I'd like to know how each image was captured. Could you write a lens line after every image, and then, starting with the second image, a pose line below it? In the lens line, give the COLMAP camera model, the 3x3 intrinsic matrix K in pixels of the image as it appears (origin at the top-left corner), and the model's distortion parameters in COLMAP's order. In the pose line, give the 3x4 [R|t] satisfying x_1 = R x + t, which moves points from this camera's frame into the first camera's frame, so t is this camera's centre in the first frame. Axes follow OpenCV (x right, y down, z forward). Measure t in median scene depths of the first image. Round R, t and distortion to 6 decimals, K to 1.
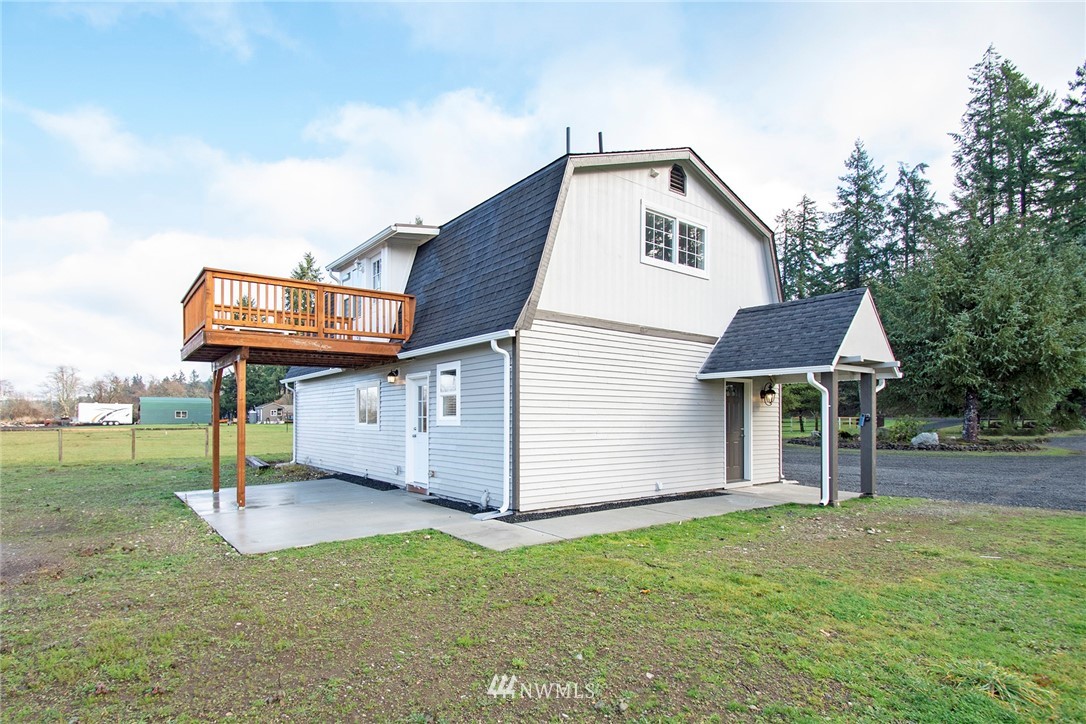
lens RADIAL K [[621.3, 0, 541.4], [0, 621.3, 419.9], [0, 0, 1]] dist [-0.000882, 0.000068]
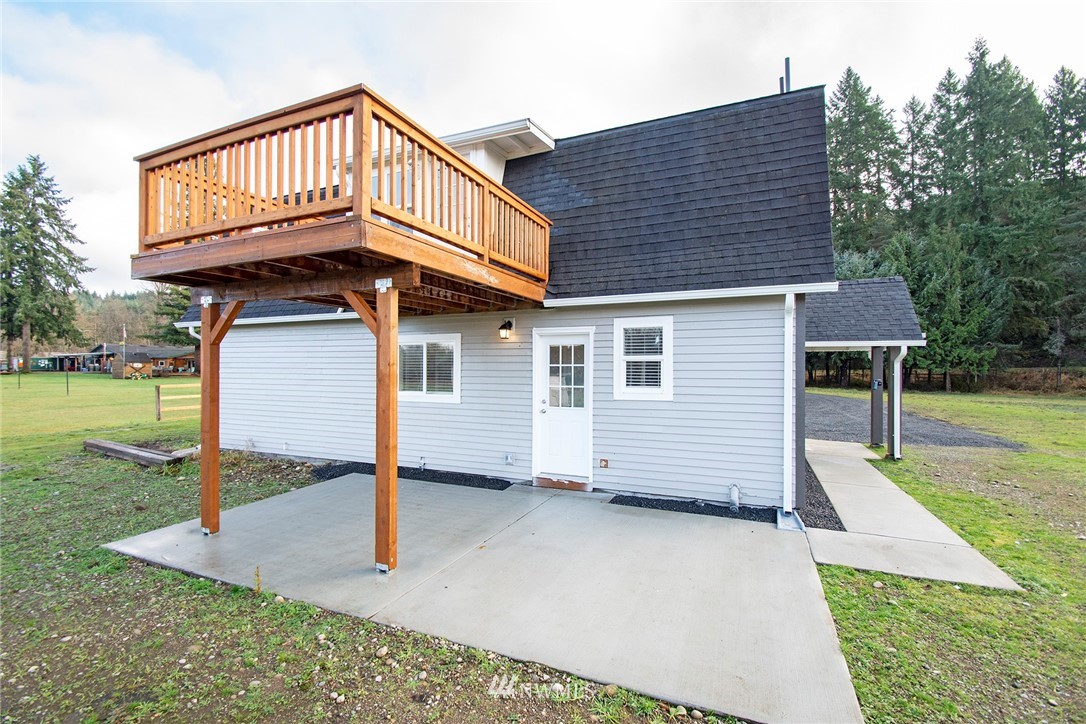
lens RADIAL K [[489.9, 0, 544.9], [0, 489.9, 371.8], [0, 0, 1]] dist [0.019882, -0.014894]
pose [[0.852114, 0.002257, 0.523351, -0.541044], [-0.005616, 0.999973, 0.004832, -0.026190], [-0.523325, -0.007056, 0.852104, 0.527926]]
